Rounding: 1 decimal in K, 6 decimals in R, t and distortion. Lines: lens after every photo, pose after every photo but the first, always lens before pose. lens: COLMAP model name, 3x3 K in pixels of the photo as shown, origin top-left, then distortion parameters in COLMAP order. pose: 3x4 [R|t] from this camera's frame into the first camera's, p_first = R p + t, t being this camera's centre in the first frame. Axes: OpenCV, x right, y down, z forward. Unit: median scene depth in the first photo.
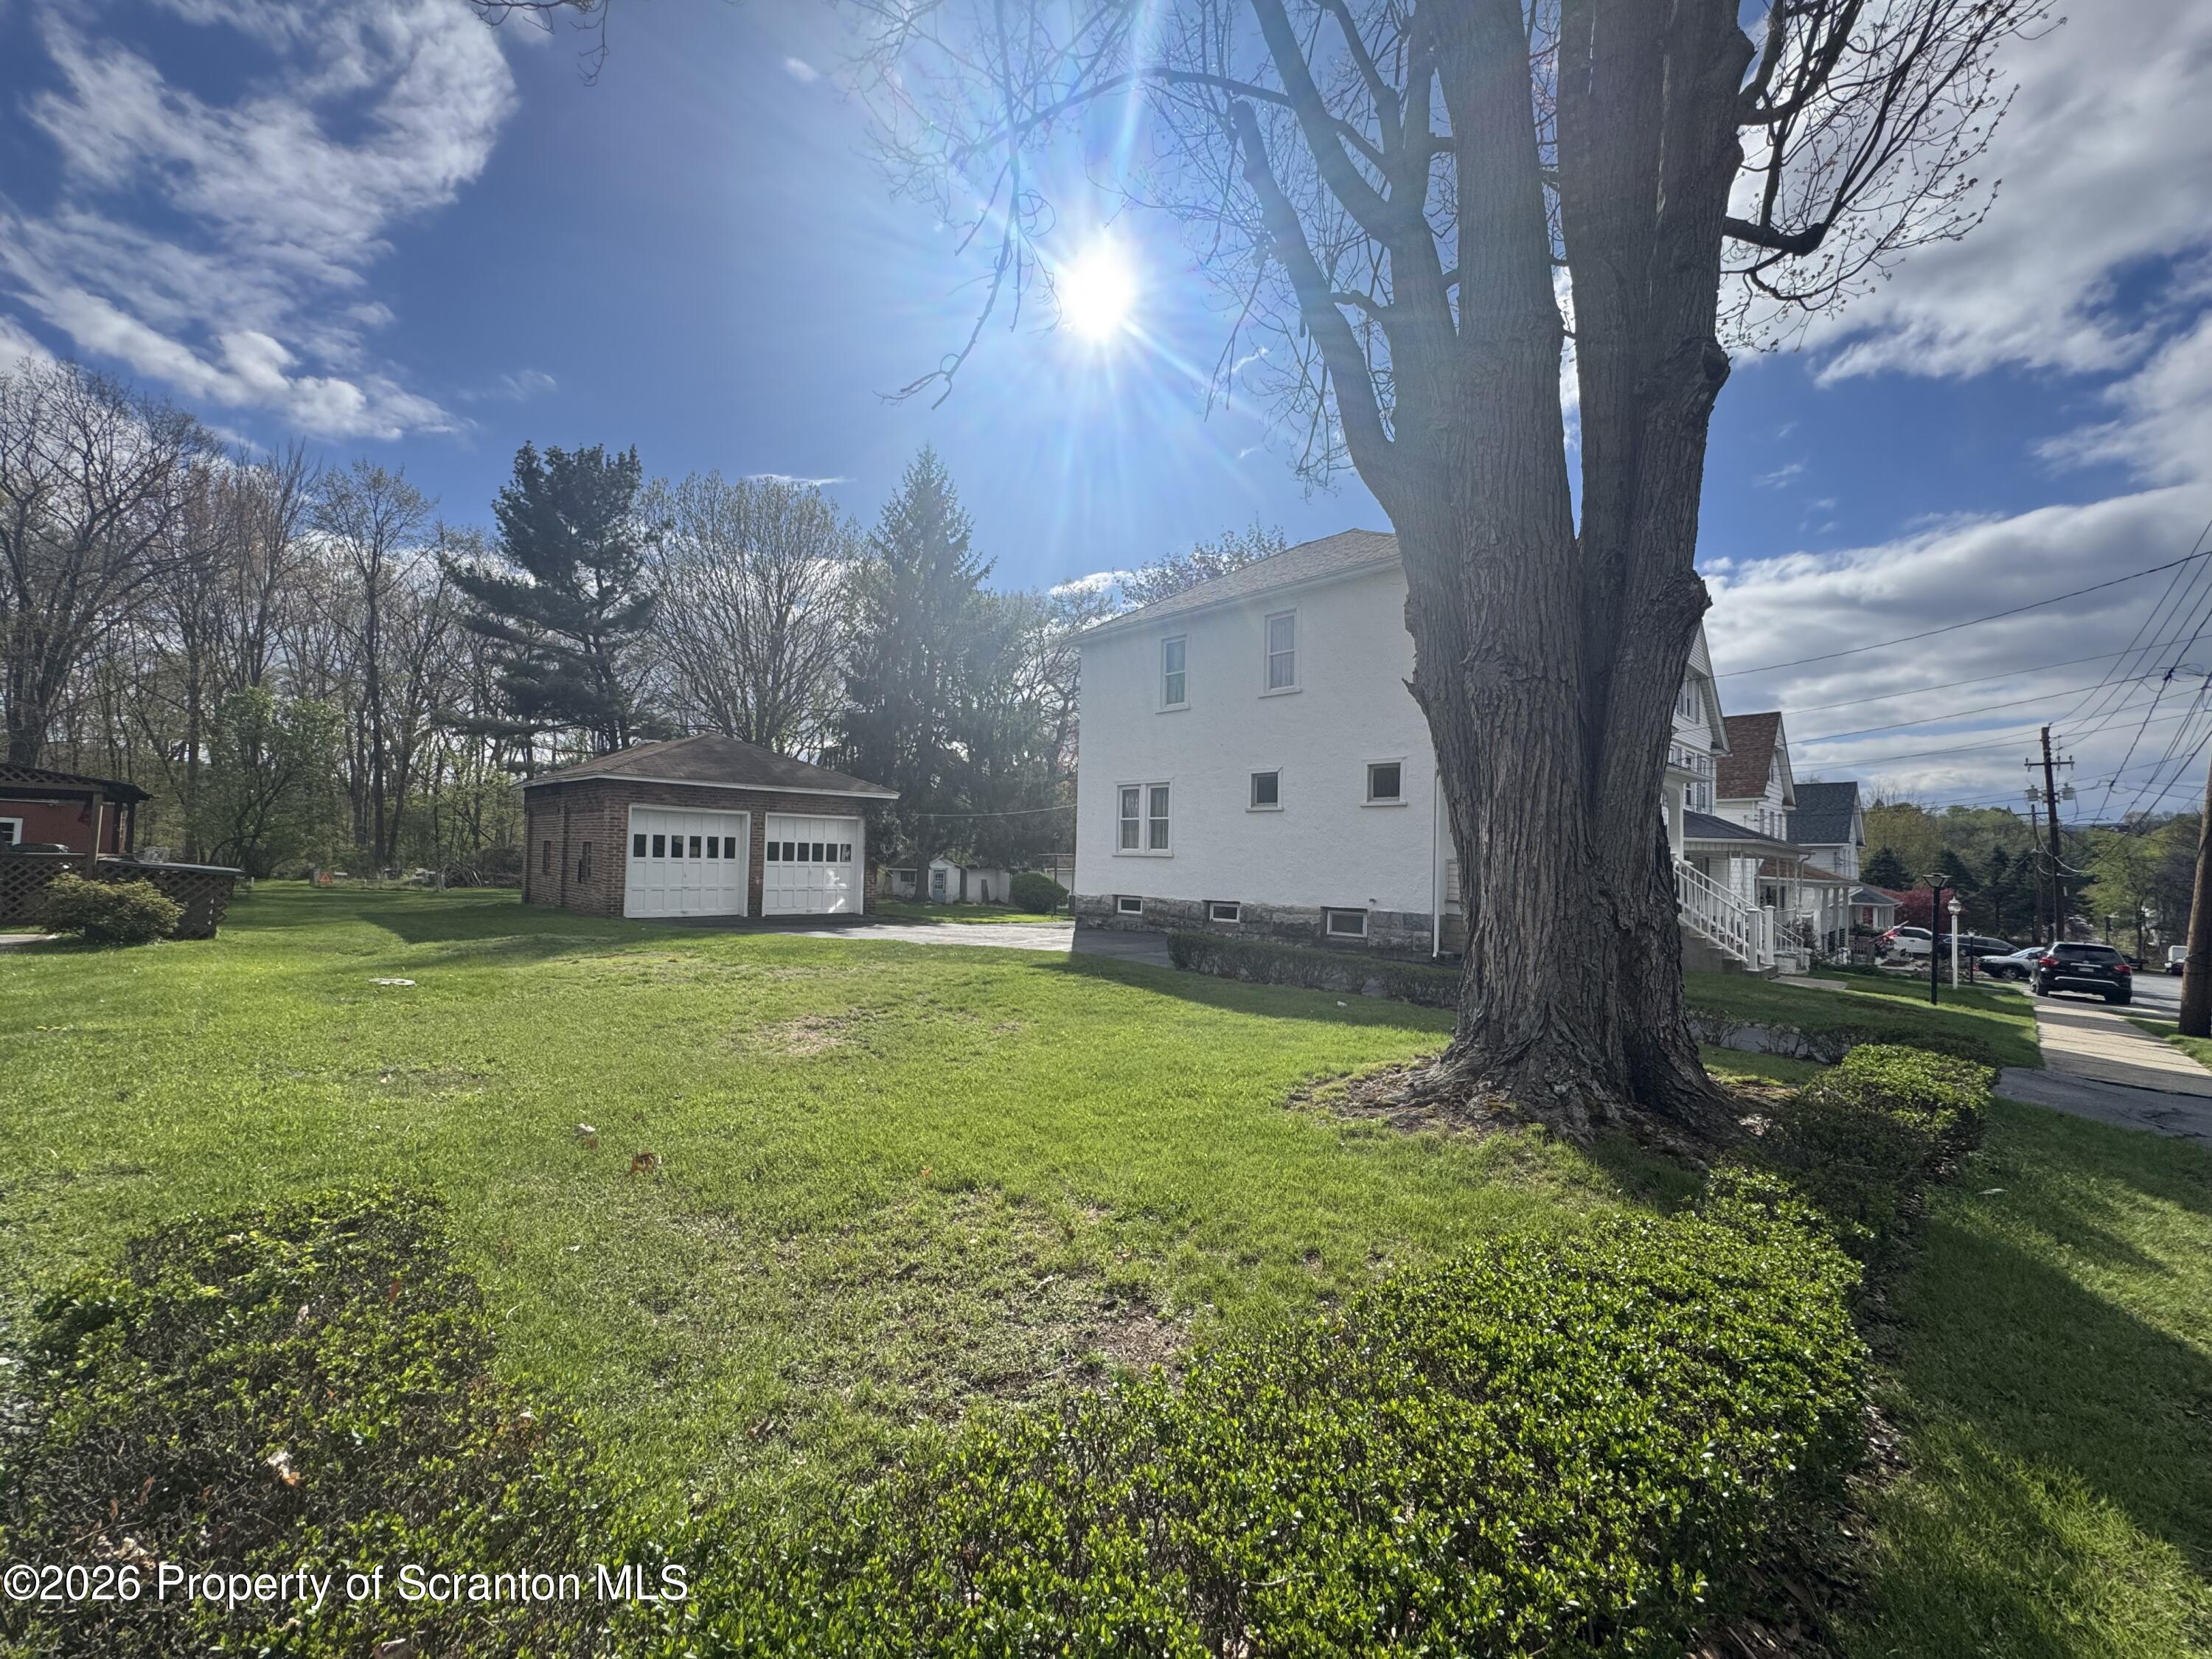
lens RADIAL K [[896.7, 0, 1103.4], [0, 896.7, 824.2], [0, 0, 1]] dist [-0.002002, 0.000383]
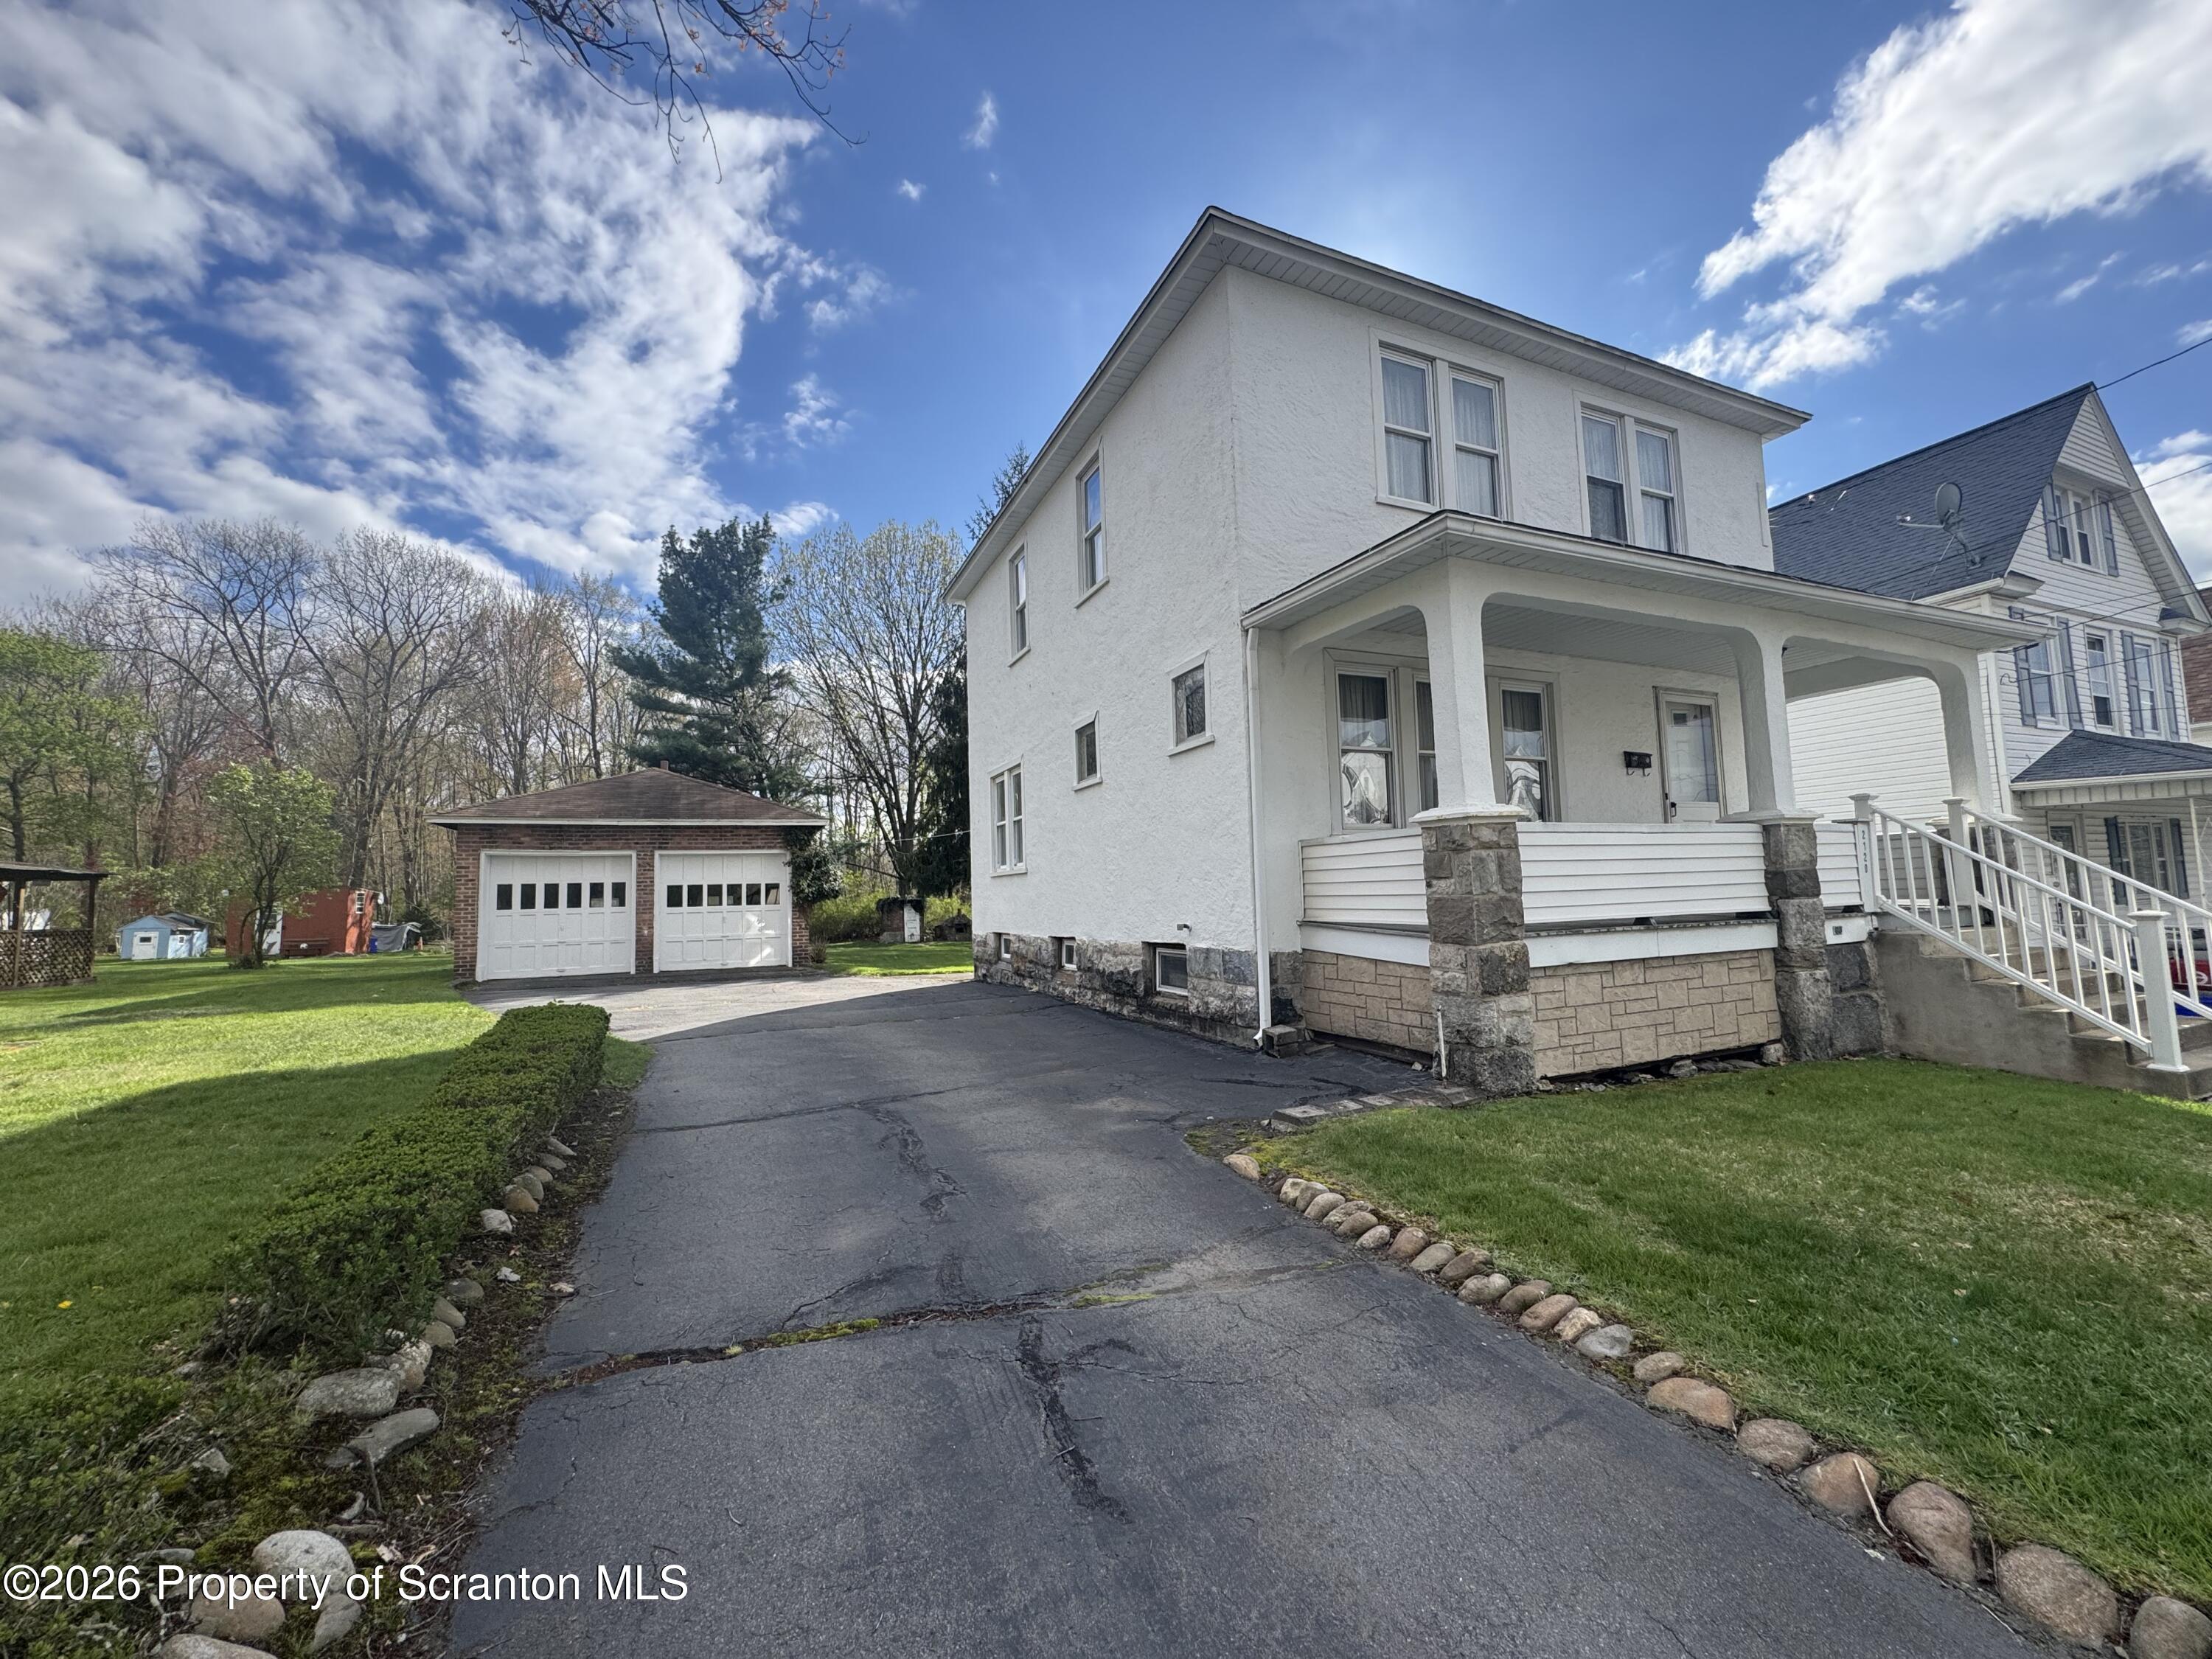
lens RADIAL K [[884.6, 0, 1114.9], [0, 884.6, 821.3], [0, 0, 1]] dist [-0.002546, -0.000283]
pose [[0.937237, -0.080525, -0.339268, 0.255239], [0.064202, 0.996186, -0.059084, 0.028994], [0.342732, 0.033595, 0.938833, 0.281660]]
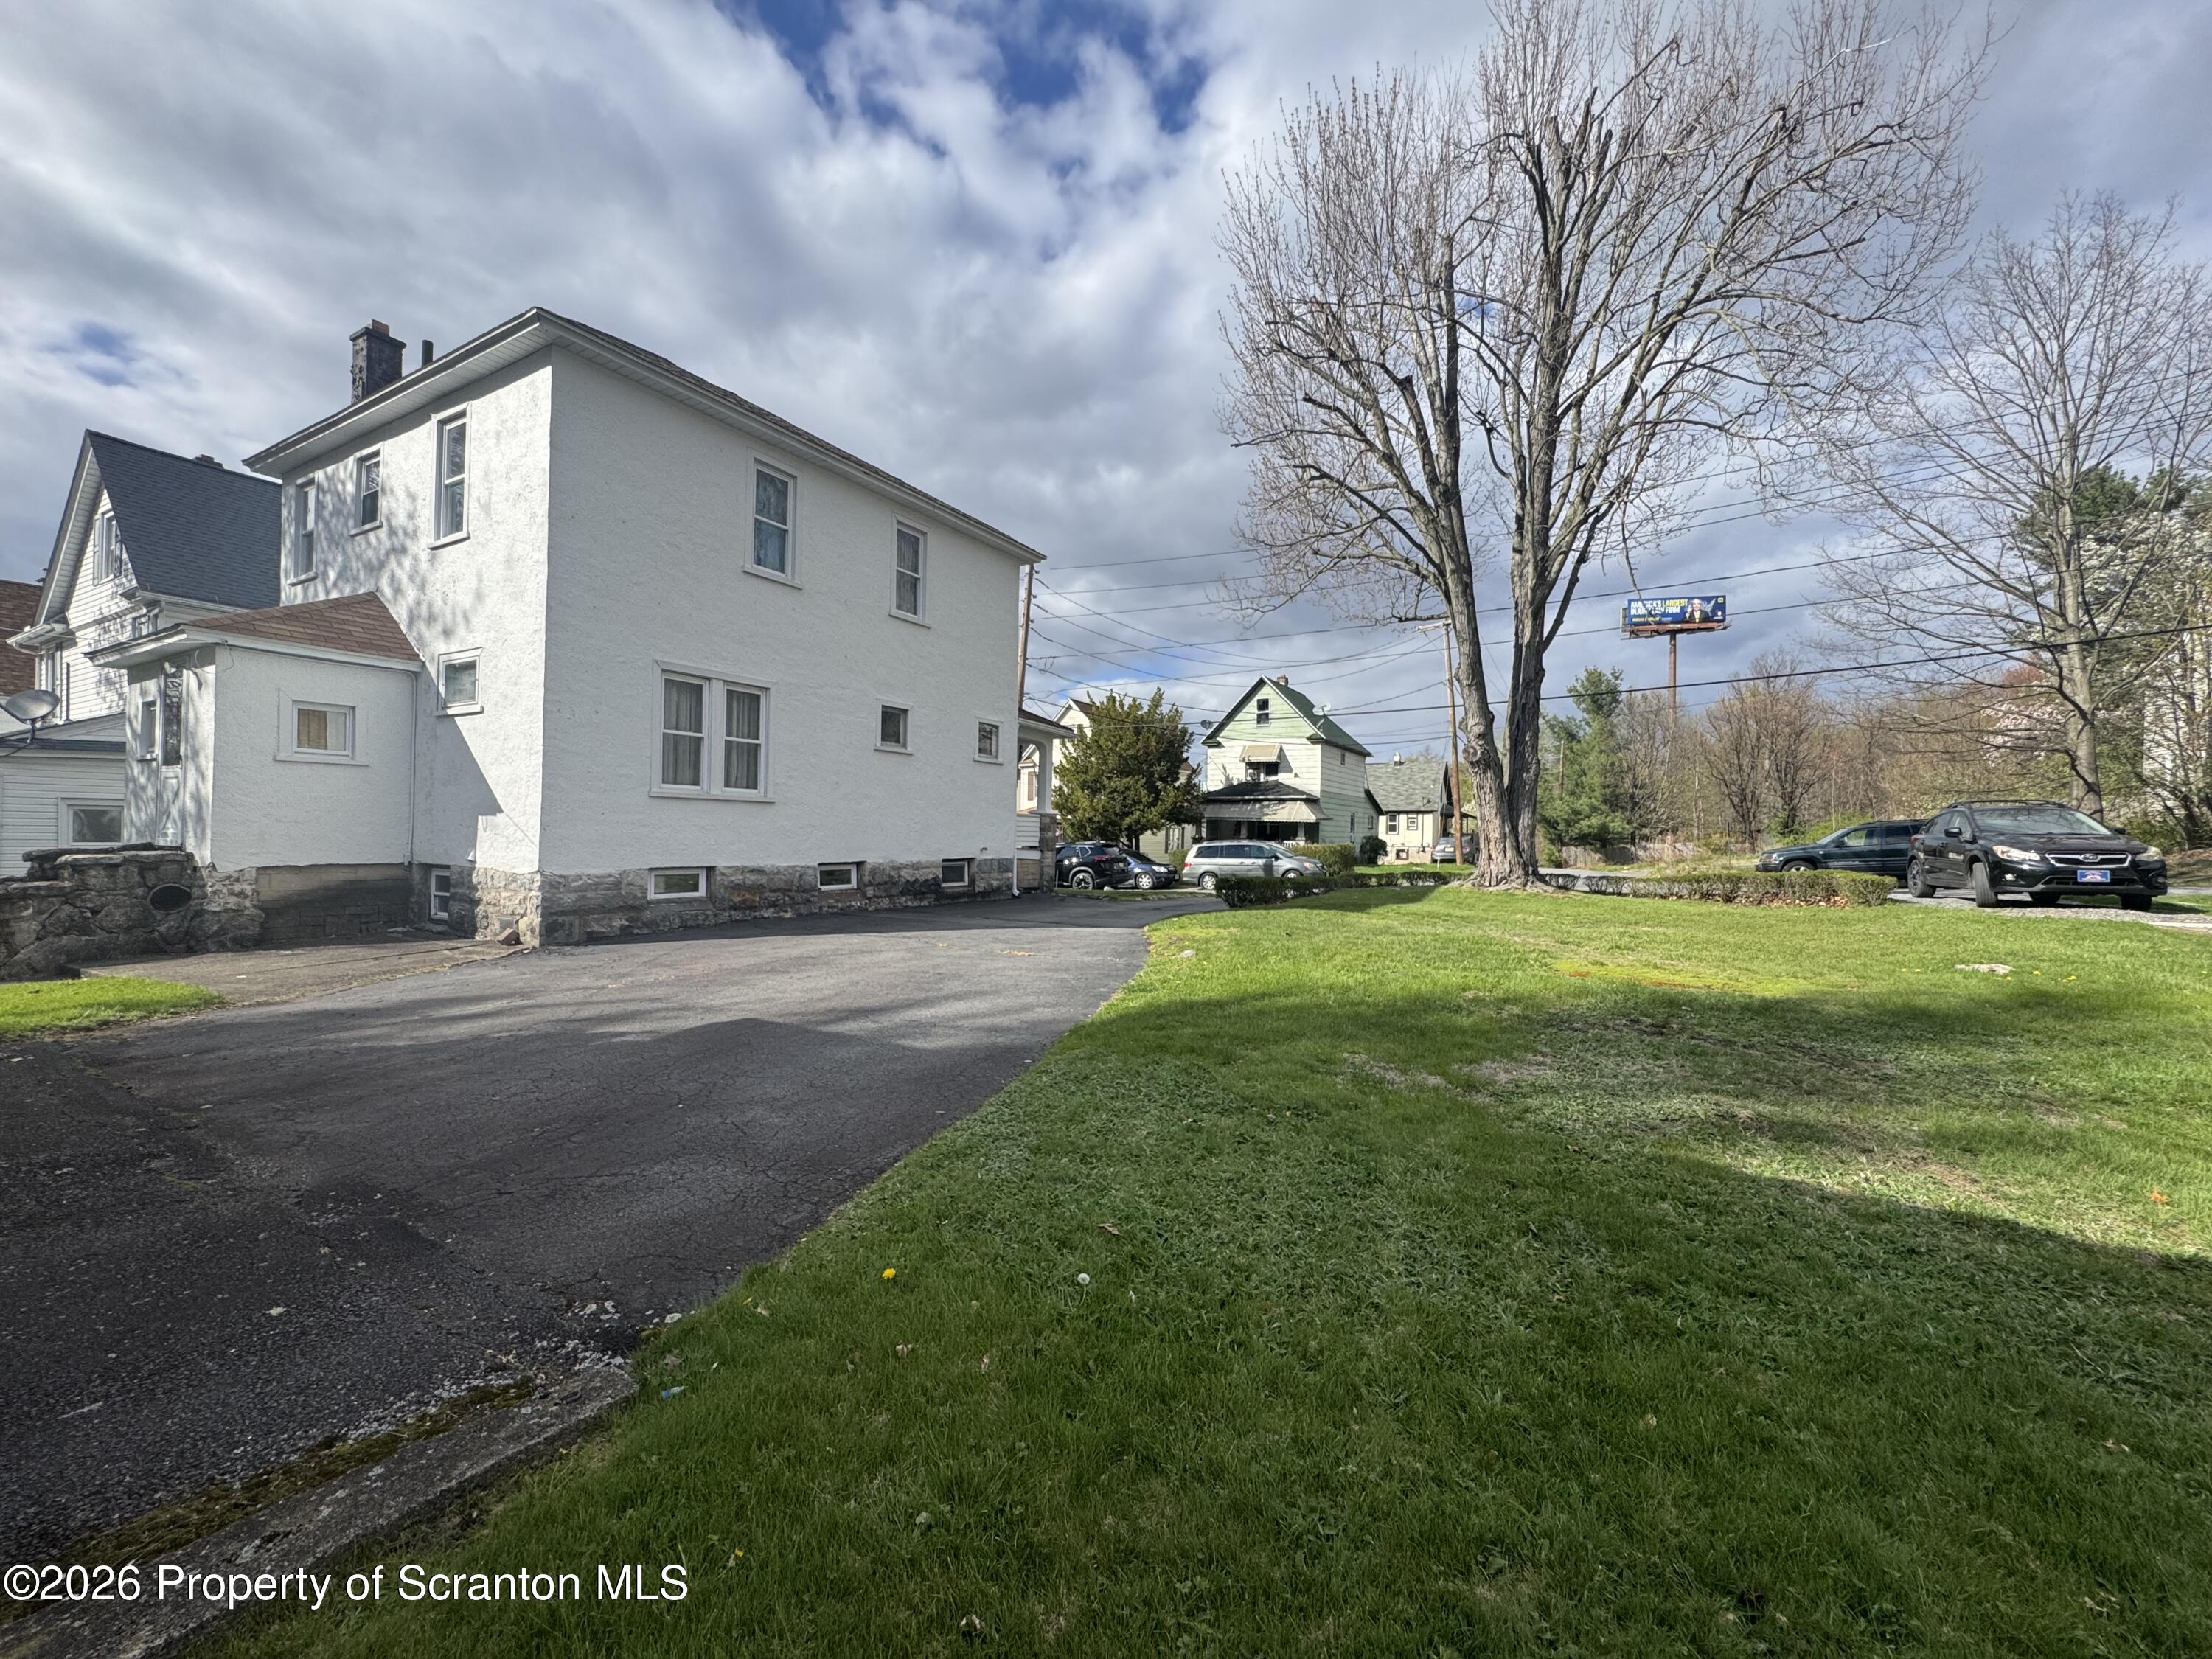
lens RADIAL K [[863.5, 0, 1114.2], [0, 863.5, 824.5], [0, 0, 1]] dist [-0.003320, -0.000189]
pose [[-0.278904, -0.018158, 0.960147, -0.424781], [-0.061061, 0.998133, 0.001139, 0.025571], [-0.958376, -0.058310, -0.279492, 0.655482]]
